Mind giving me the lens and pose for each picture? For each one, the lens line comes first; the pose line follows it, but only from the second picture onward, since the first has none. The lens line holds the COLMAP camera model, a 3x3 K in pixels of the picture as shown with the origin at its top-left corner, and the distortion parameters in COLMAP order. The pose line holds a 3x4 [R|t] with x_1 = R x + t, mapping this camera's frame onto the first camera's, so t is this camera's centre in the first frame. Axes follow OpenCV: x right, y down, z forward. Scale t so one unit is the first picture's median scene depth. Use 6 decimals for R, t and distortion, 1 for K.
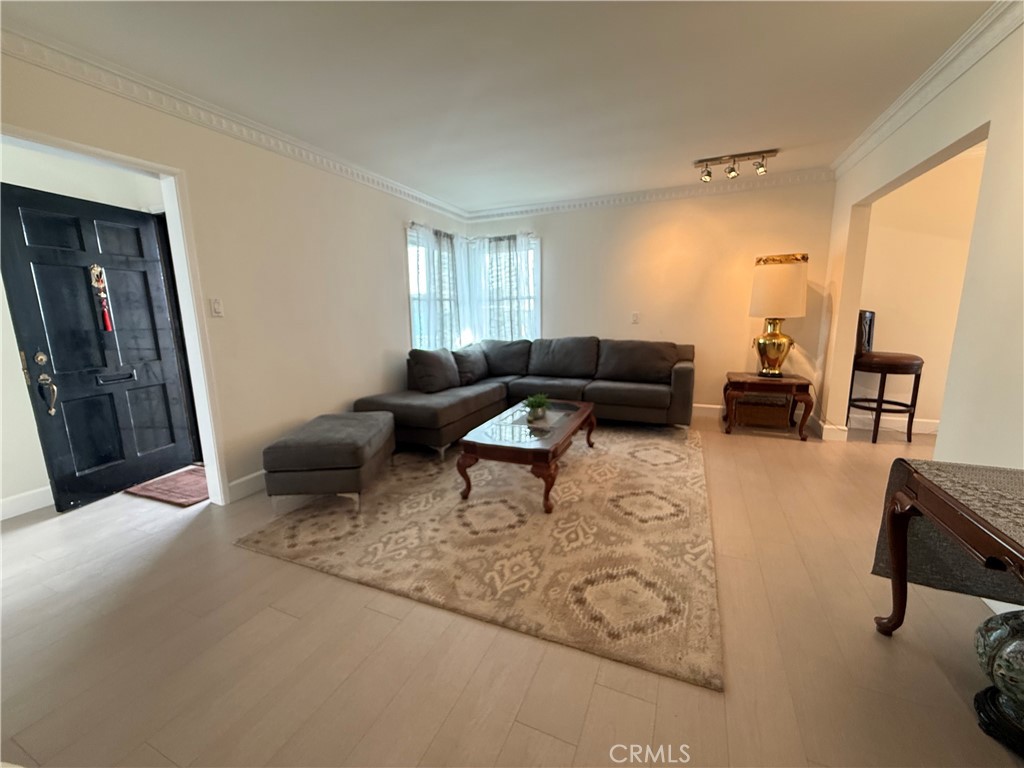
lens RADIAL K [[413.2, 0, 508.8], [0, 413.2, 383.8], [0, 0, 1]] dist [0.000868, 0.000481]
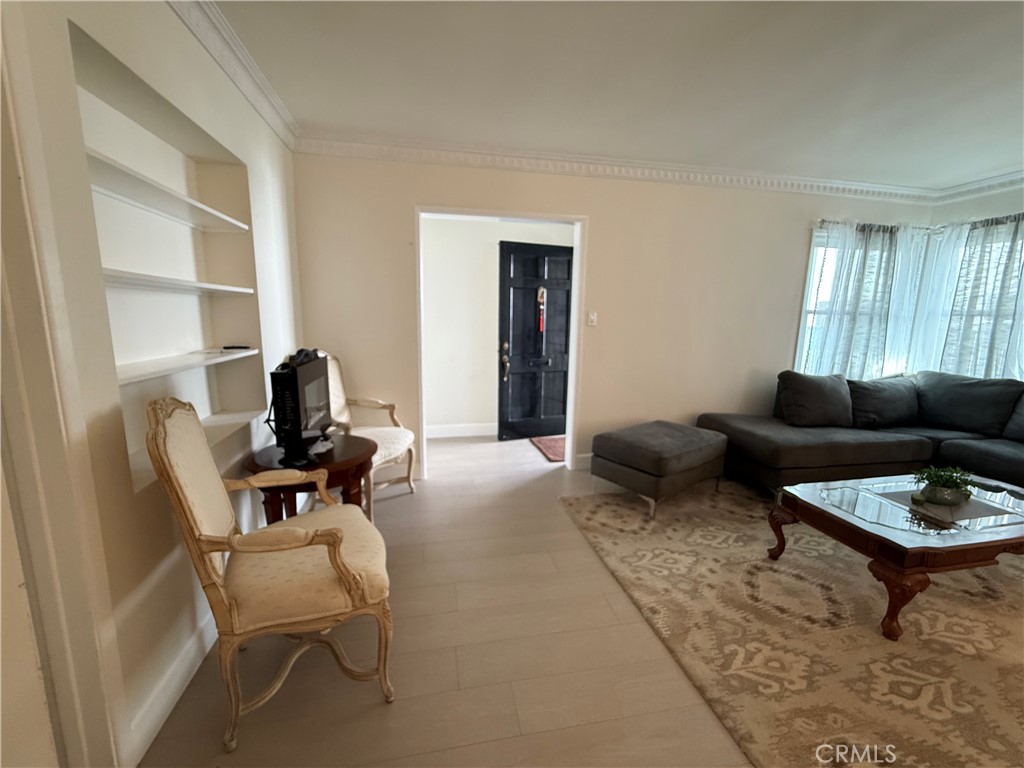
lens RADIAL K [[413.2, 0, 508.8], [0, 413.2, 383.8], [0, 0, 1]] dist [0.000868, 0.000481]
pose [[0.571377, 0.163988, -0.804137, 0.215791], [-0.171262, 0.982086, 0.078588, -0.043780], [0.802619, 0.092815, 0.589227, 0.058137]]
